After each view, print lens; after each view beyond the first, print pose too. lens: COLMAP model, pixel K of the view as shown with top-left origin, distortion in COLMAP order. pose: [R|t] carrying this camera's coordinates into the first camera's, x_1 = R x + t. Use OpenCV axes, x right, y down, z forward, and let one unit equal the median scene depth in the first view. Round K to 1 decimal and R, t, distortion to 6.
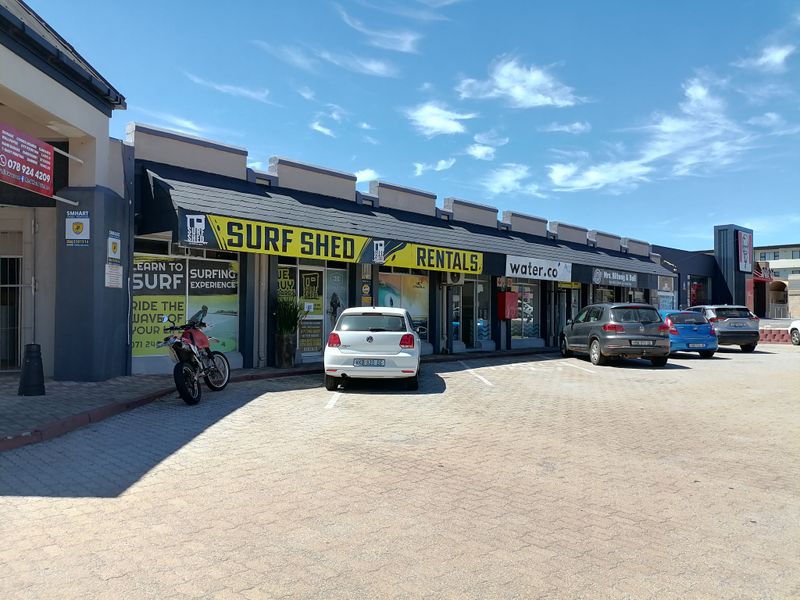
lens RADIAL K [[602.8, 0, 397.6], [0, 602.8, 305.4], [0, 0, 1]] dist [0.087592, -0.109769]
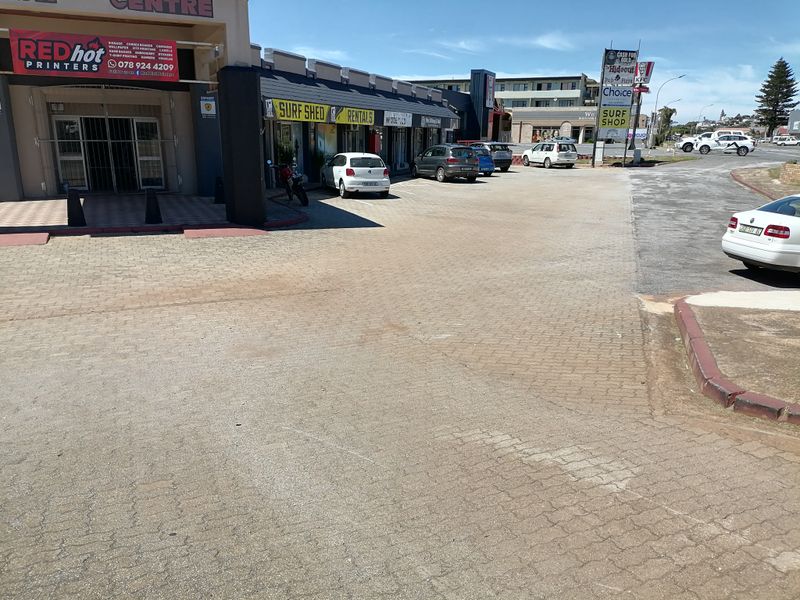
lens RADIAL K [[602.8, 0, 397.6], [0, 602.8, 305.4], [0, 0, 1]] dist [0.087592, -0.109769]
pose [[0.917385, -0.101963, 0.384719, -0.551047], [-0.014062, 0.957720, 0.287358, -0.068421], [-0.397753, -0.269028, 0.877164, -0.639660]]
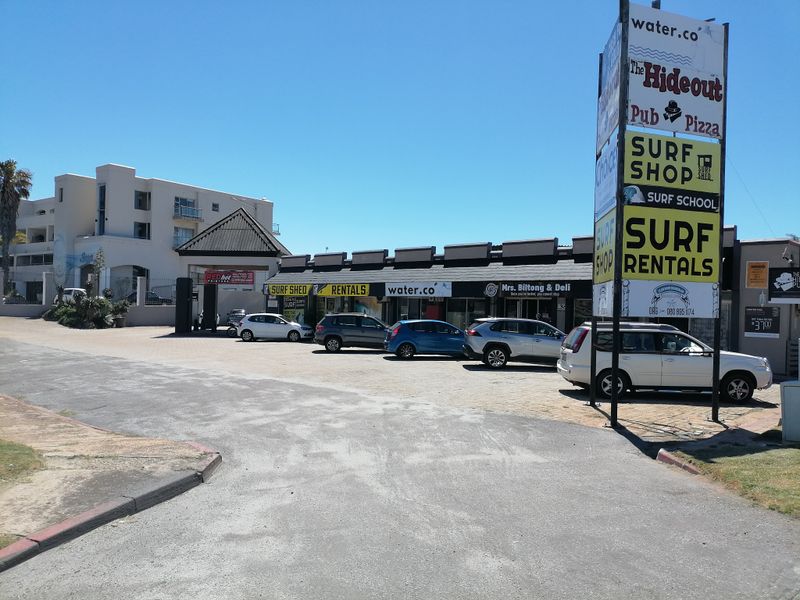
lens RADIAL K [[602.8, 0, 397.6], [0, 602.8, 305.4], [0, 0, 1]] dist [0.087592, -0.109769]
pose [[-0.003062, -0.001427, -0.999994, 2.266496], [-0.003826, 0.999992, -0.001416, -0.027058], [0.999988, 0.003821, -0.003067, 1.314719]]
